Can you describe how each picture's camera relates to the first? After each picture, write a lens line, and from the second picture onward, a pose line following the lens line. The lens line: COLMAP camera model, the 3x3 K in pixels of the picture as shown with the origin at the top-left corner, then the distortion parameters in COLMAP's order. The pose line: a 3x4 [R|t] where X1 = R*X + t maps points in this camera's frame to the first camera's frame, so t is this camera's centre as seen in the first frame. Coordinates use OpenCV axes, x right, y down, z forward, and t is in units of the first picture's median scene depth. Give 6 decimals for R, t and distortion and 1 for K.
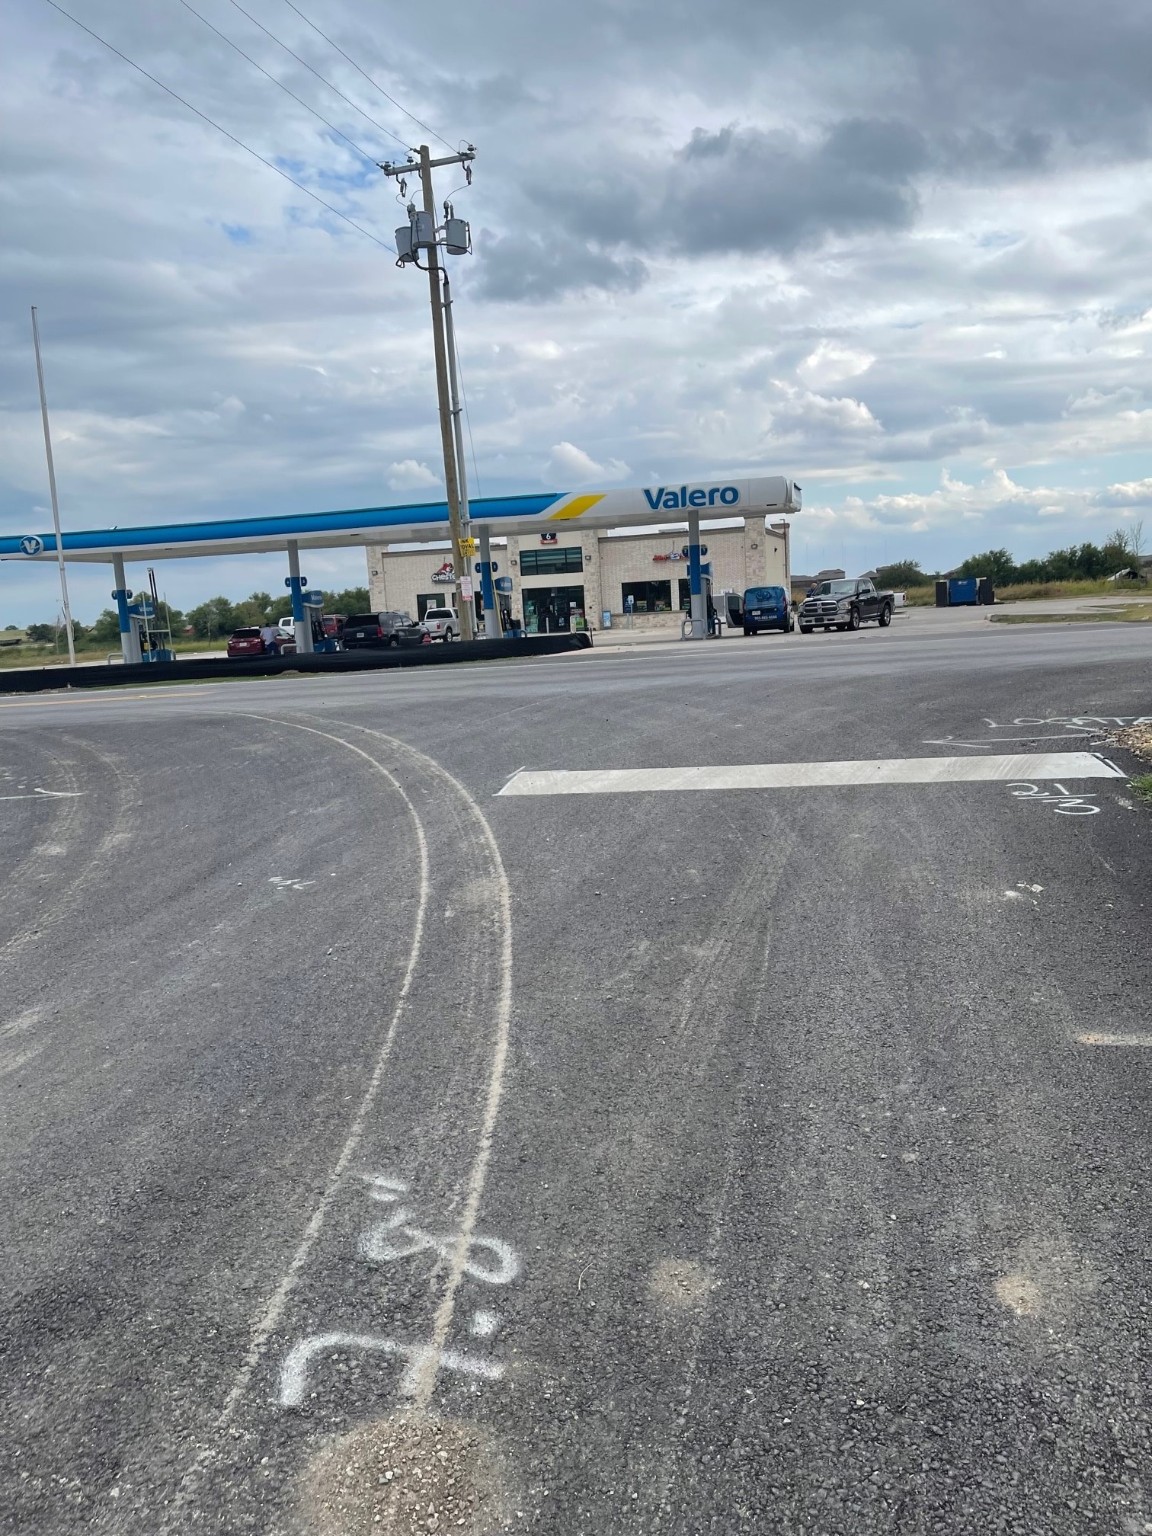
lens RADIAL K [[1162.6, 0, 576.0], [0, 1162.6, 768.0], [0, 0, 1]] dist [-0.001165, -0.000338]
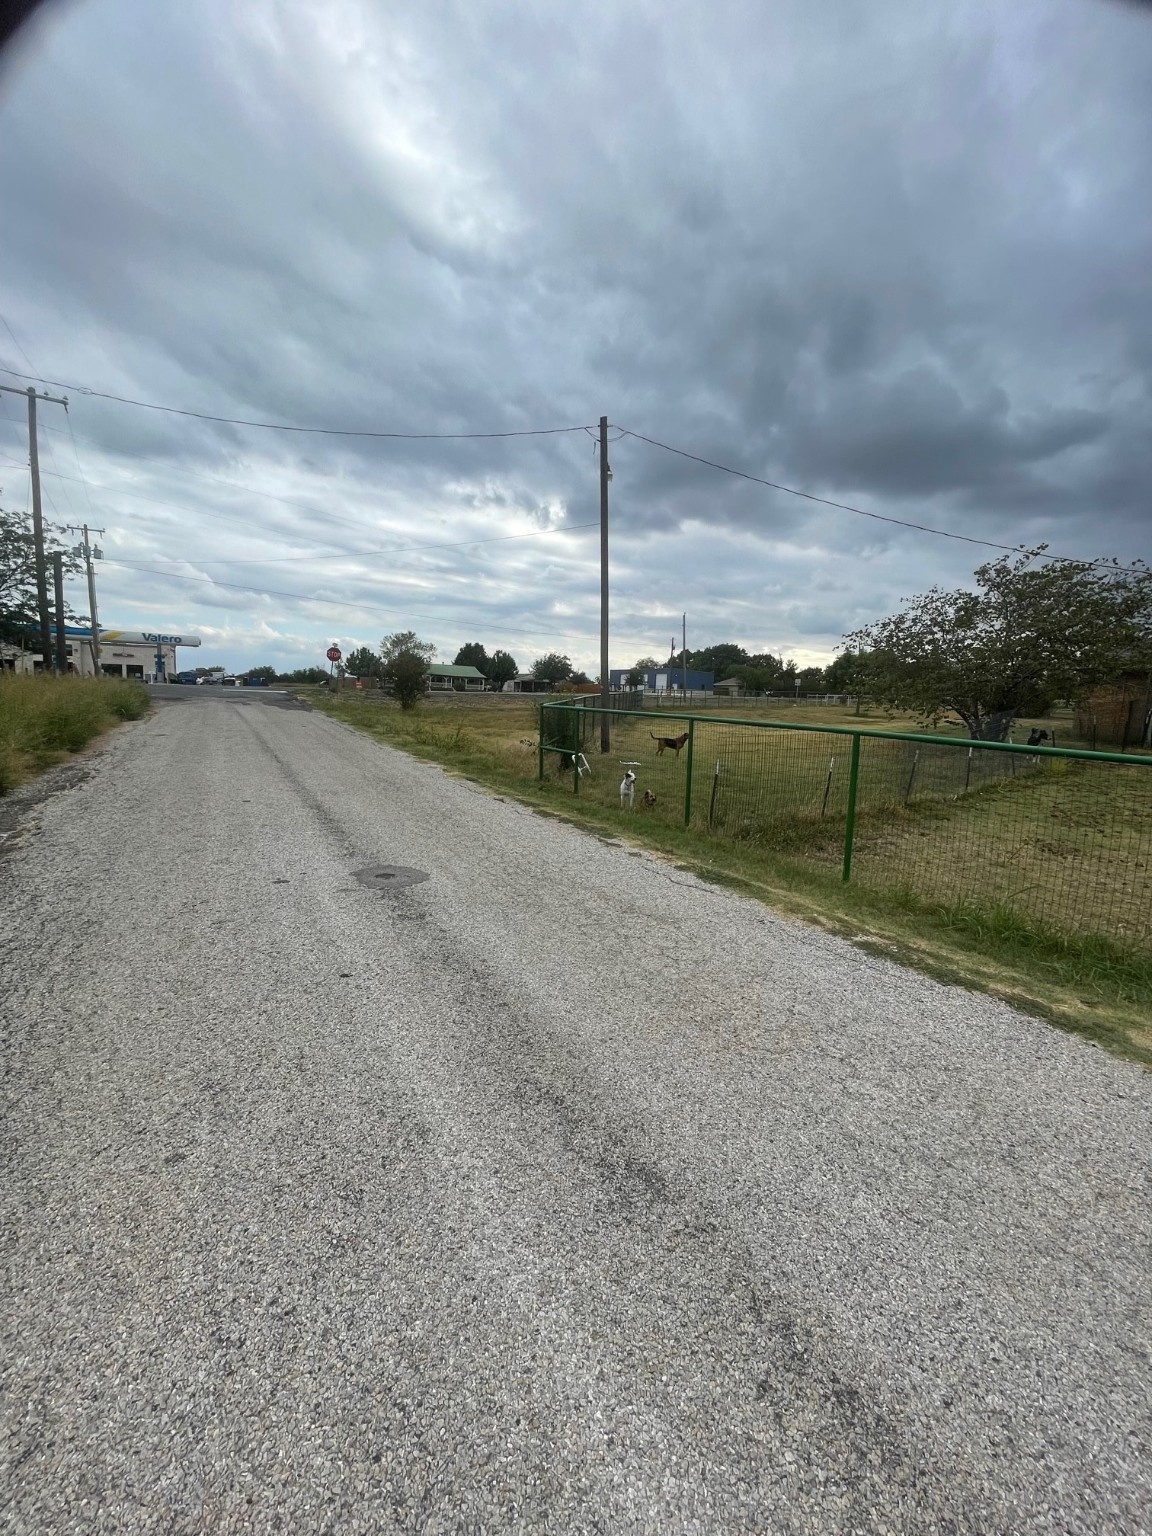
lens RADIAL K [[670.7, 0, 576.0], [0, 670.7, 768.0], [0, 0, 1]] dist [-0.000357, -0.000046]
pose [[0.710263, -0.003132, 0.703929, -0.076147], [0.030536, 0.999186, -0.026365, 0.037184], [-0.703273, 0.040221, 0.709781, -0.200090]]
